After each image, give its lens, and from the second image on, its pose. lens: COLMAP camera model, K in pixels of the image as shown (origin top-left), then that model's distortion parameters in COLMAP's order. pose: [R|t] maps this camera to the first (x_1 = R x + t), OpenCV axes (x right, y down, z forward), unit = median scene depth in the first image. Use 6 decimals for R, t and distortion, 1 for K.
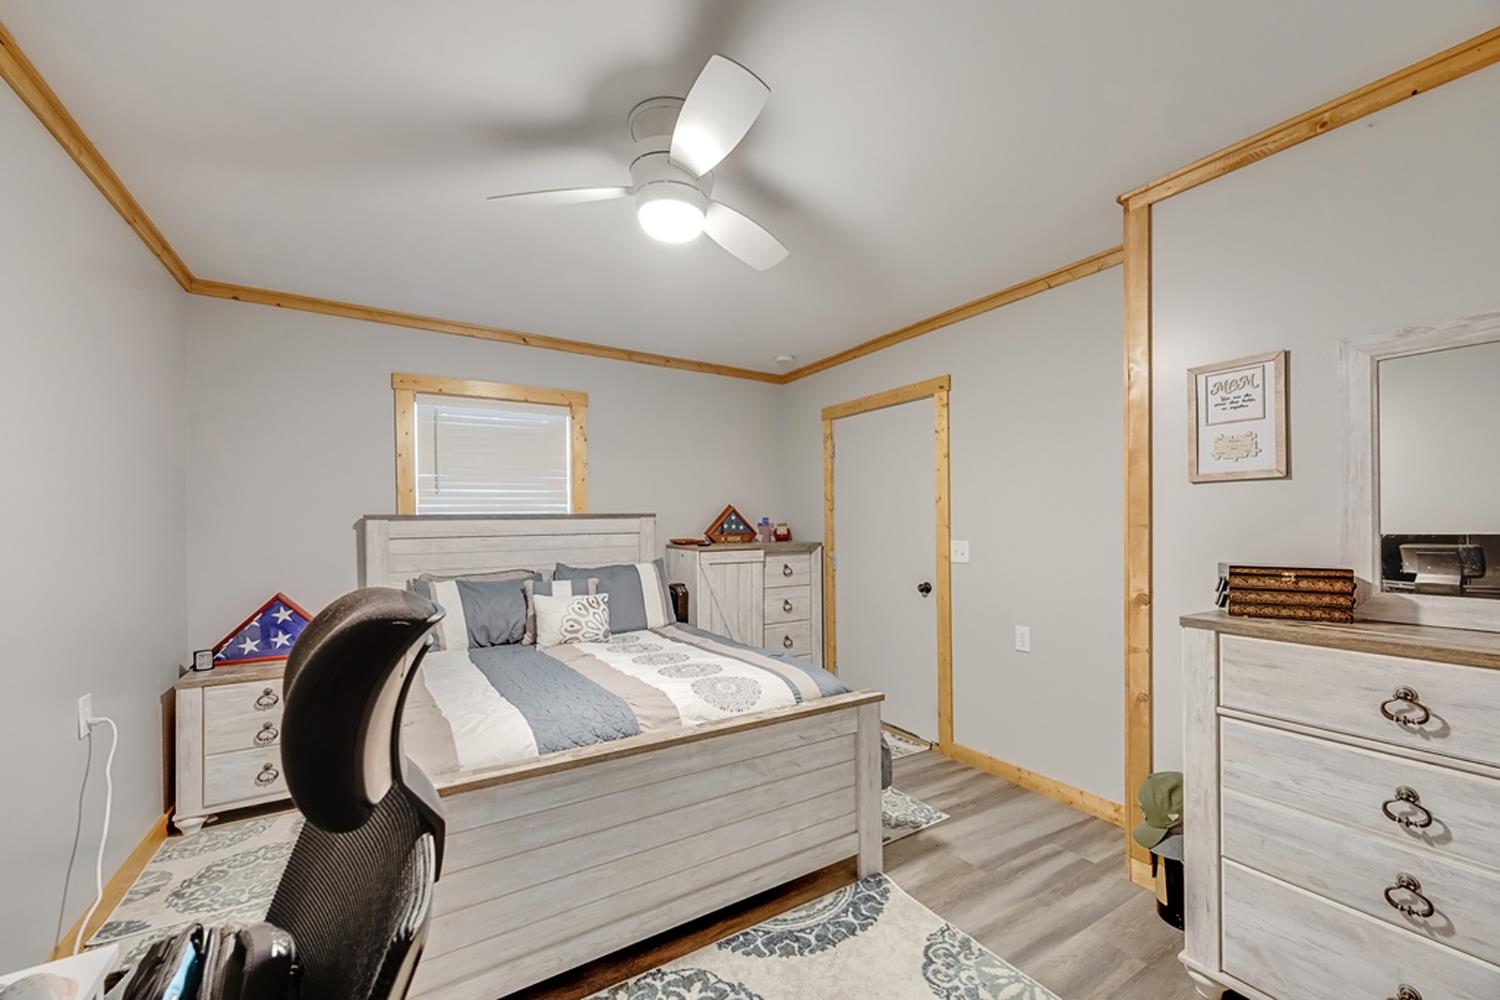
lens RADIAL K [[573.9, 0, 758.4], [0, 573.9, 523.9], [0, 0, 1]] dist [0.002784, -0.001039]
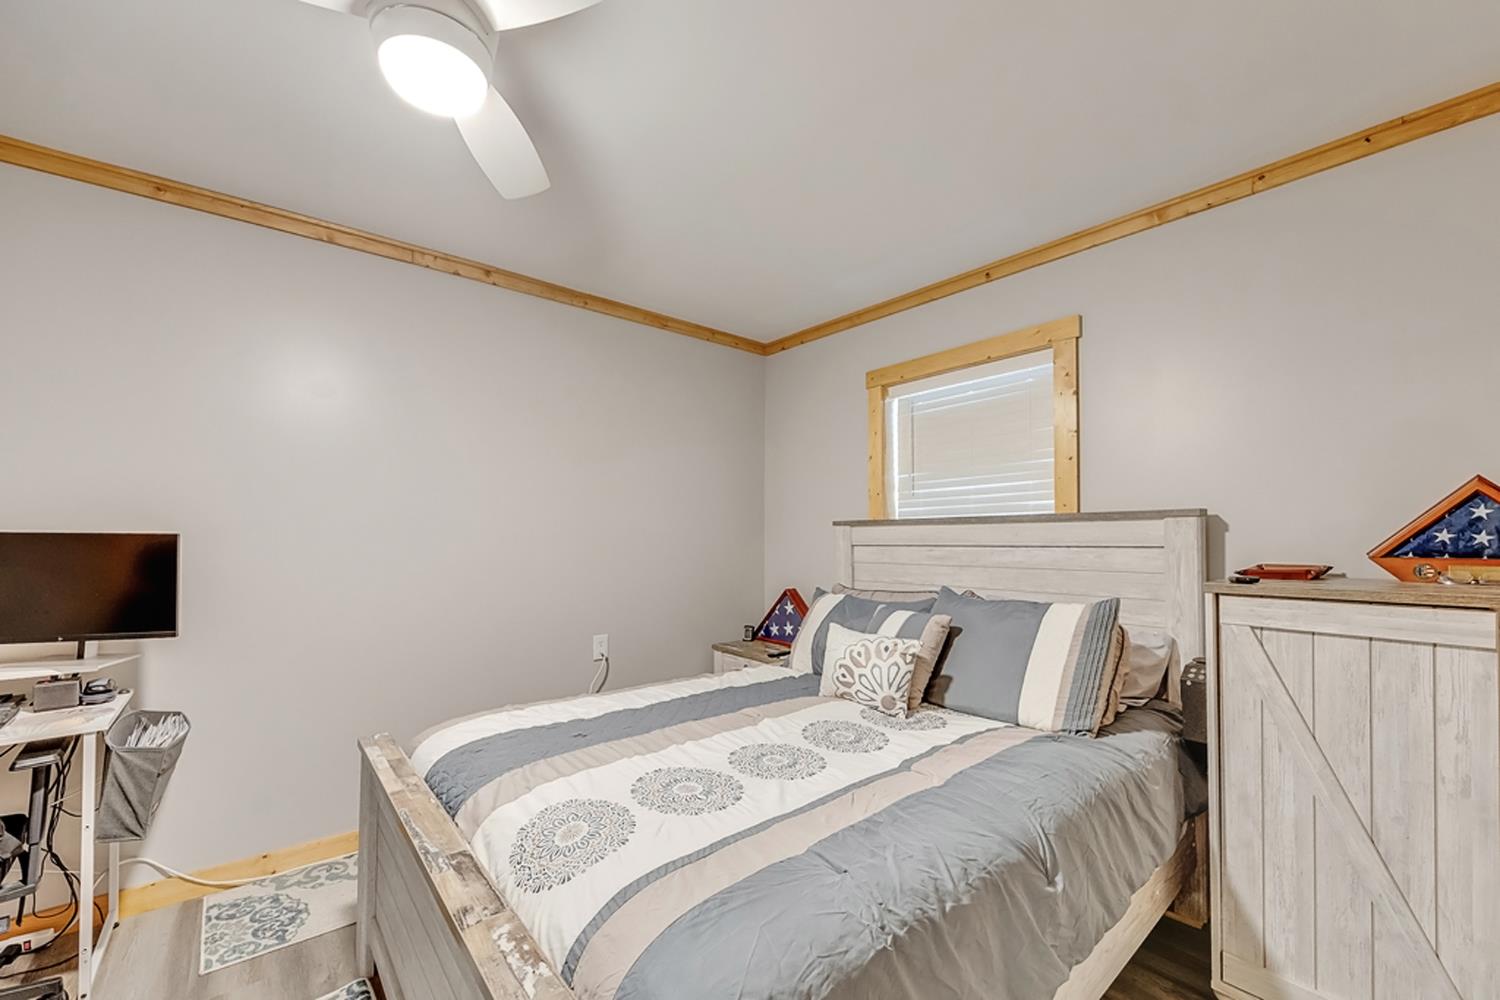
lens RADIAL K [[598.3, 0, 766.9], [0, 598.3, 532.2], [0, 0, 1]] dist [0.002438, 0.001021]
pose [[0.152262, 0.001488, -0.988339, 0.354867], [-0.001436, 0.999998, 0.001284, 0.002957], [0.988339, 0.001224, 0.152263, 0.746529]]
